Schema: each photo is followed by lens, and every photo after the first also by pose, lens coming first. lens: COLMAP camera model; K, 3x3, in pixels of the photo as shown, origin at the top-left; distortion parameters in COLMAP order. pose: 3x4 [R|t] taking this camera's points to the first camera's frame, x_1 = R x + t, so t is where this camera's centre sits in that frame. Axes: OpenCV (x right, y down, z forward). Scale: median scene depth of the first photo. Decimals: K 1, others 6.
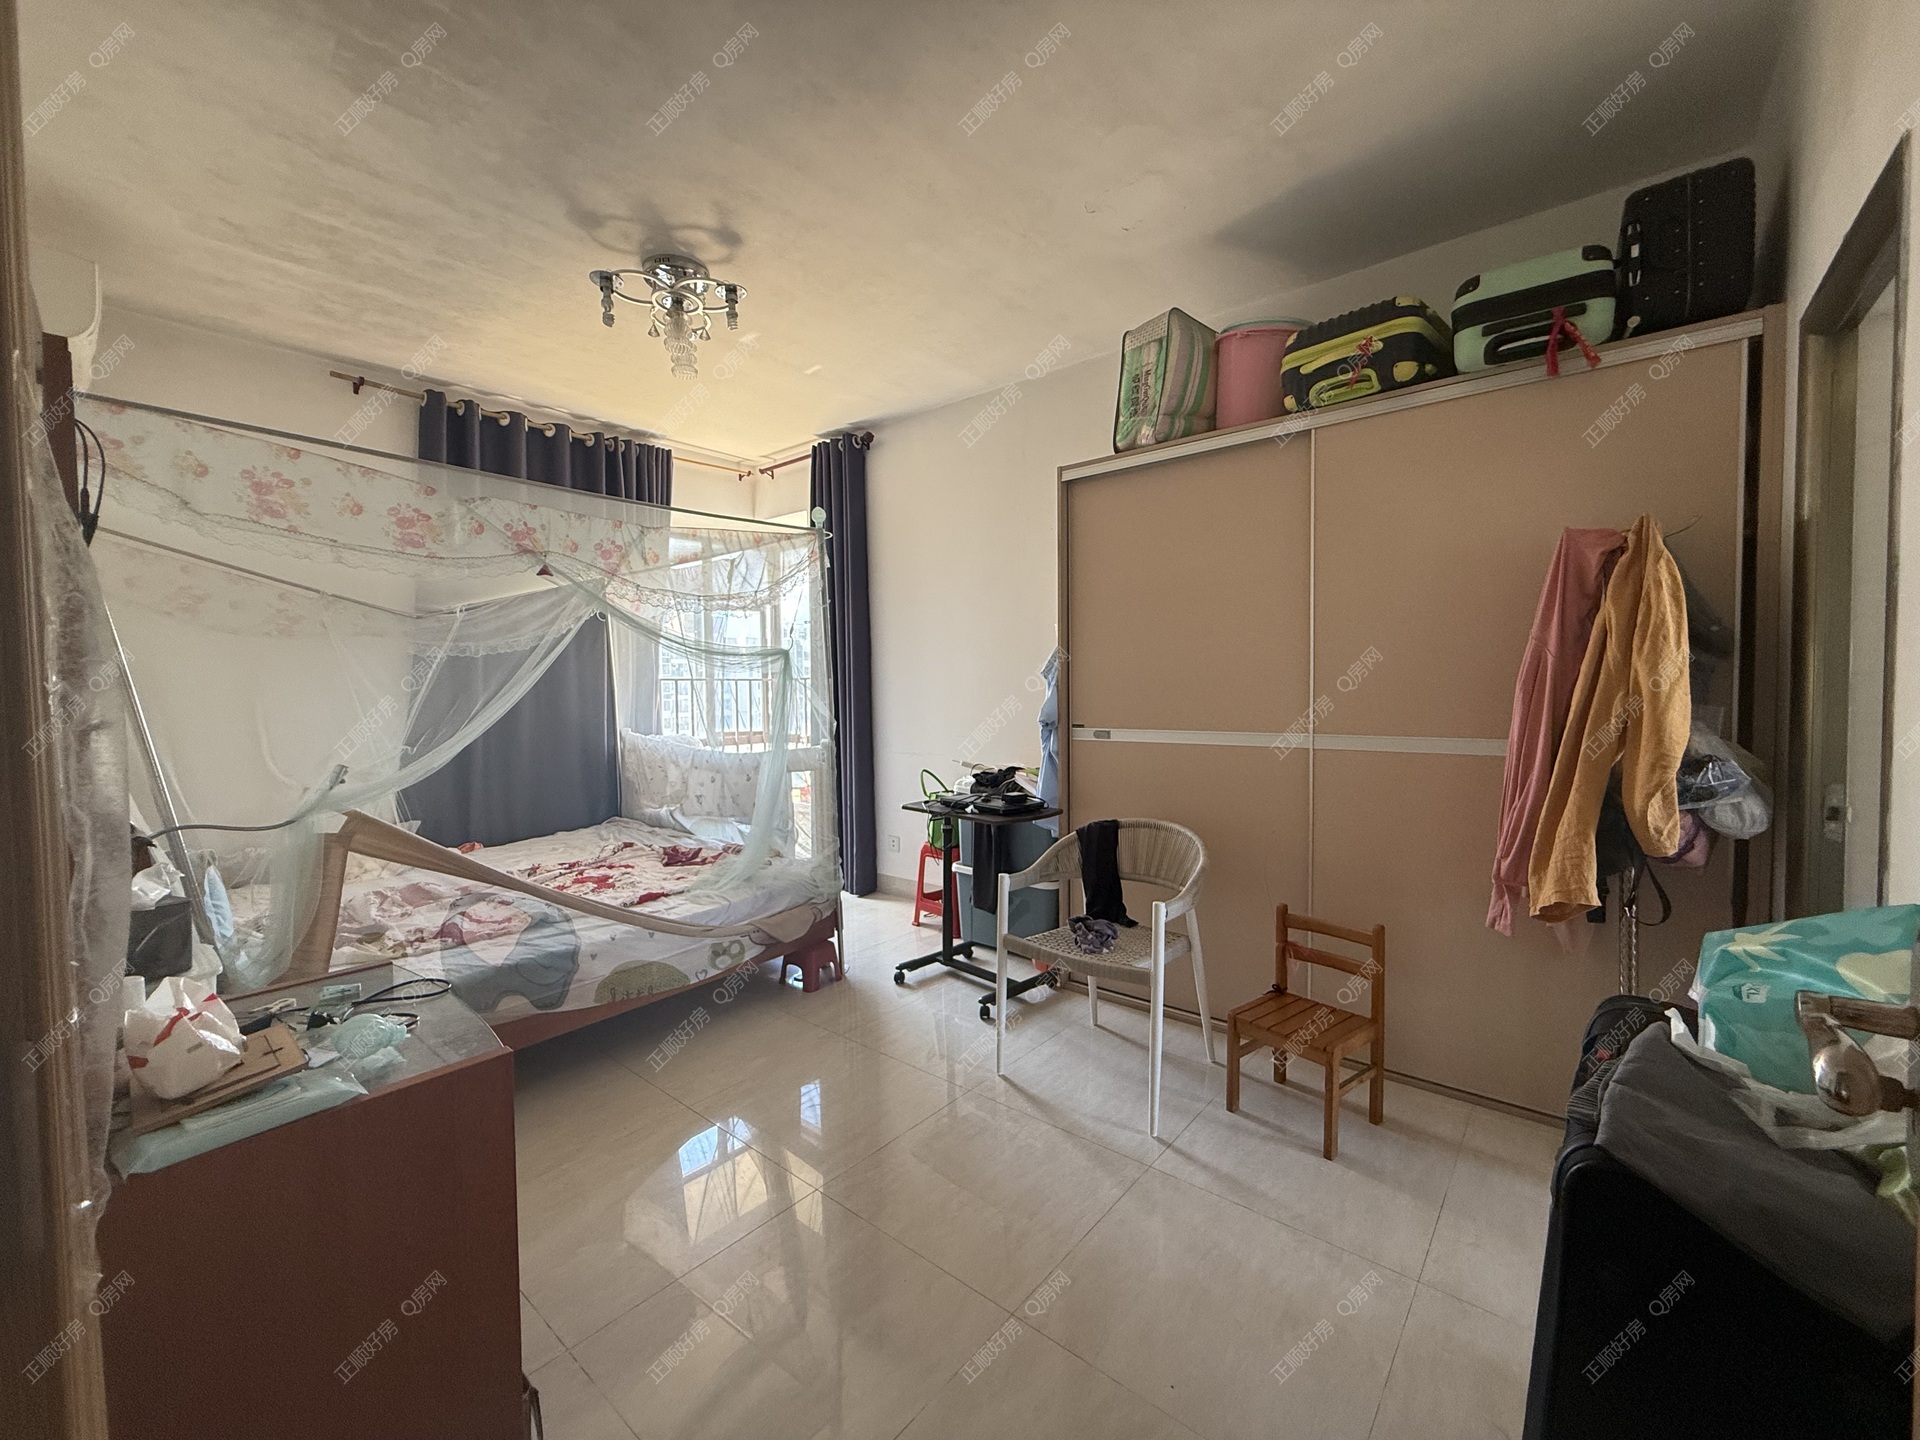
lens RADIAL K [[762.1, 0, 951.1], [0, 762.1, 710.7], [0, 0, 1]] dist [-0.001159, 0.000037]
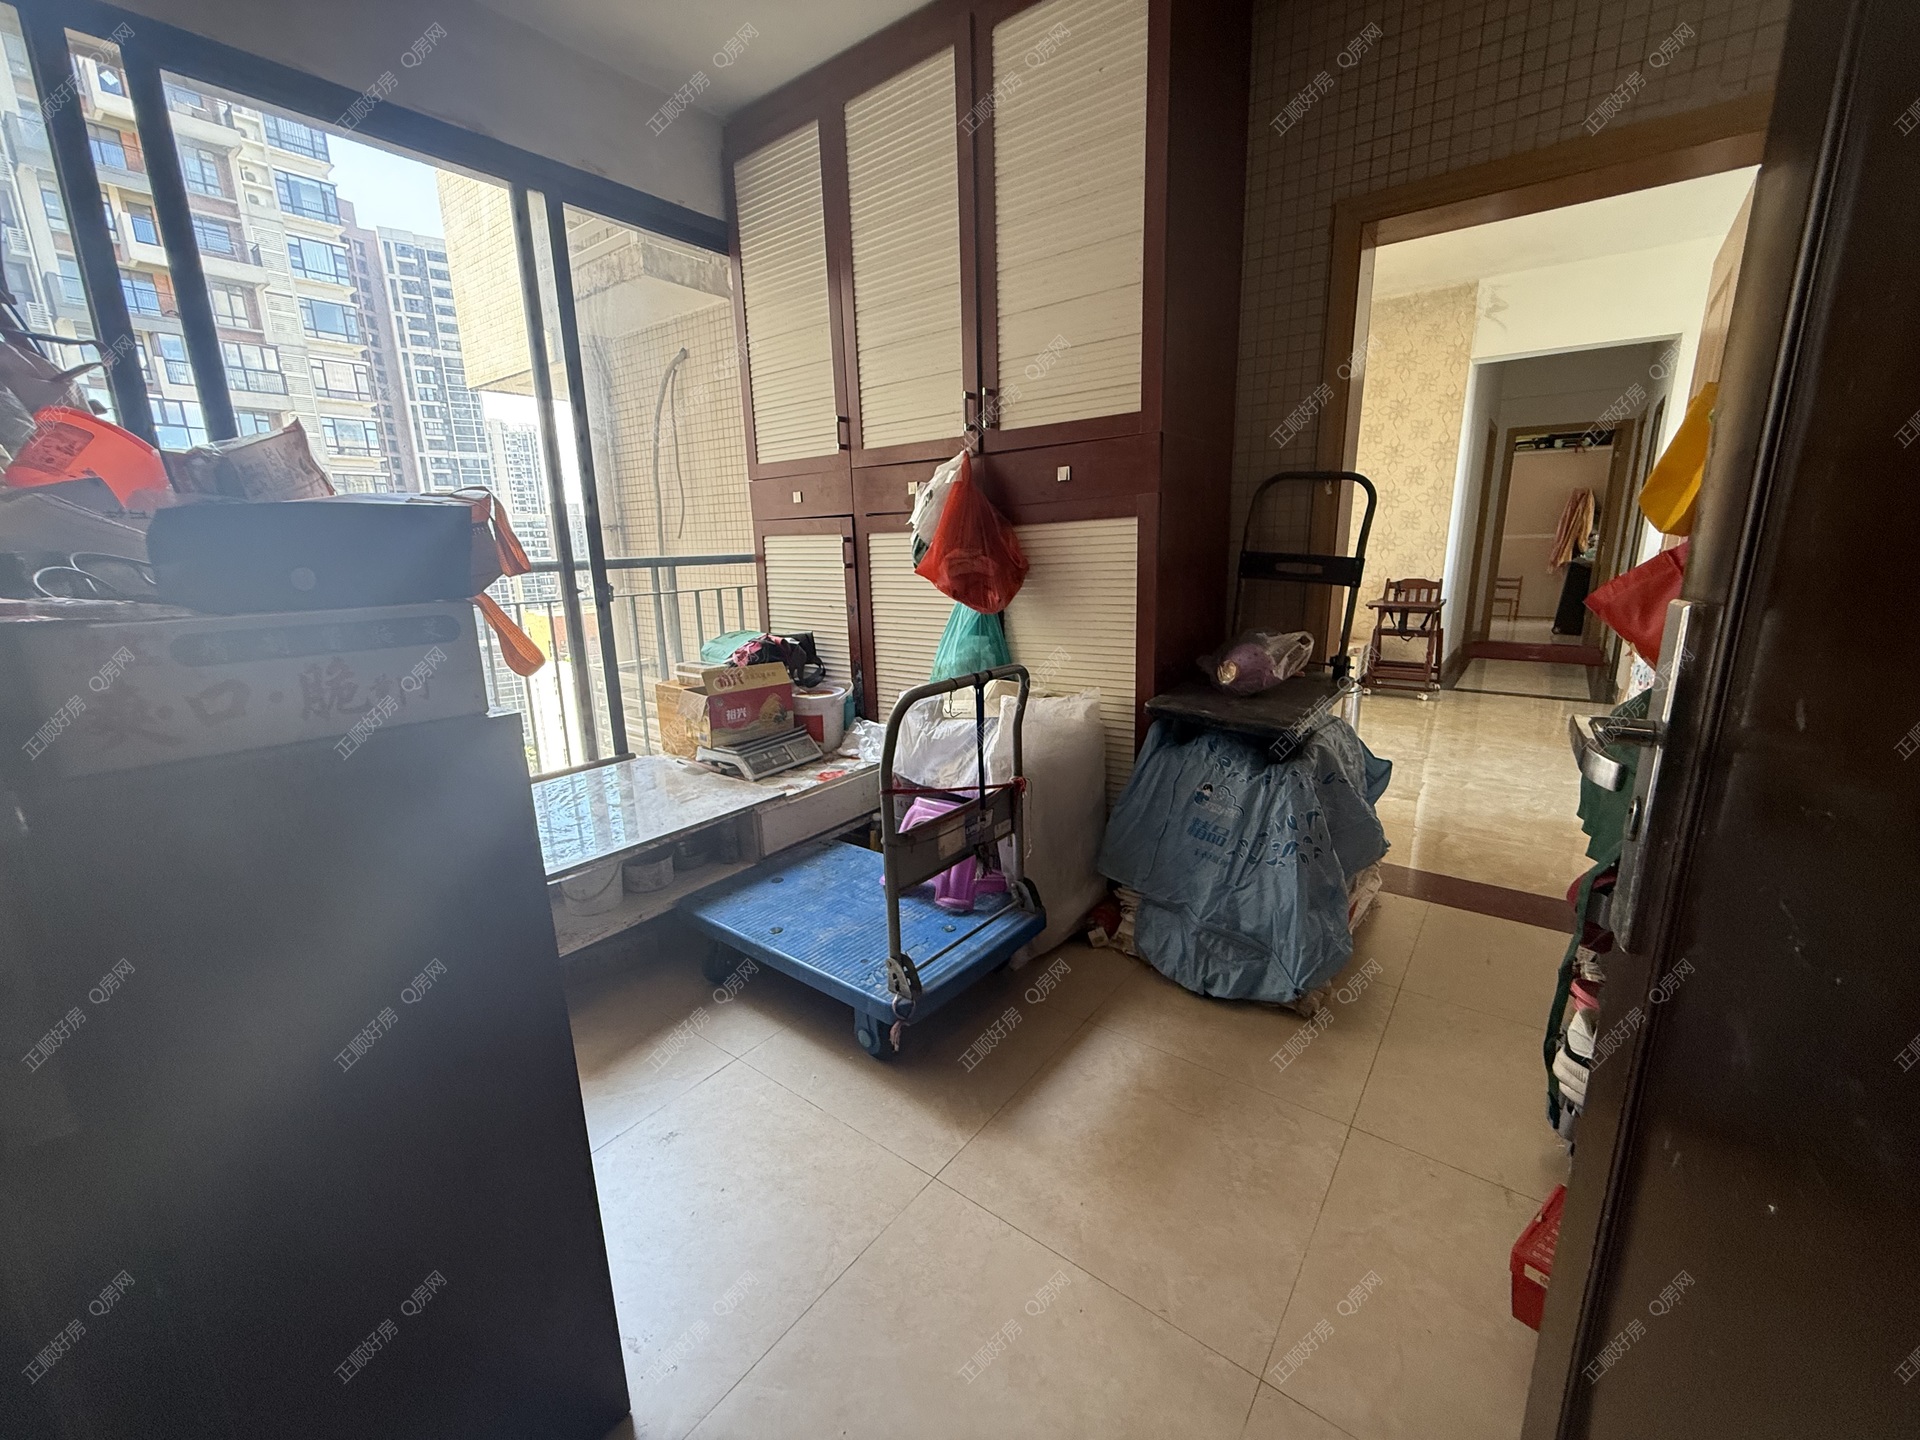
lens RADIAL K [[762.1, 0, 965.9], [0, 762.1, 721.5], [0, 0, 1]] dist [-0.001159, 0.000037]
pose [[0.999290, -0.018668, 0.032723, -3.048665], [0.012261, 0.982462, 0.186058, 0.254667], [-0.035622, -0.185525, 0.981994, -3.655176]]
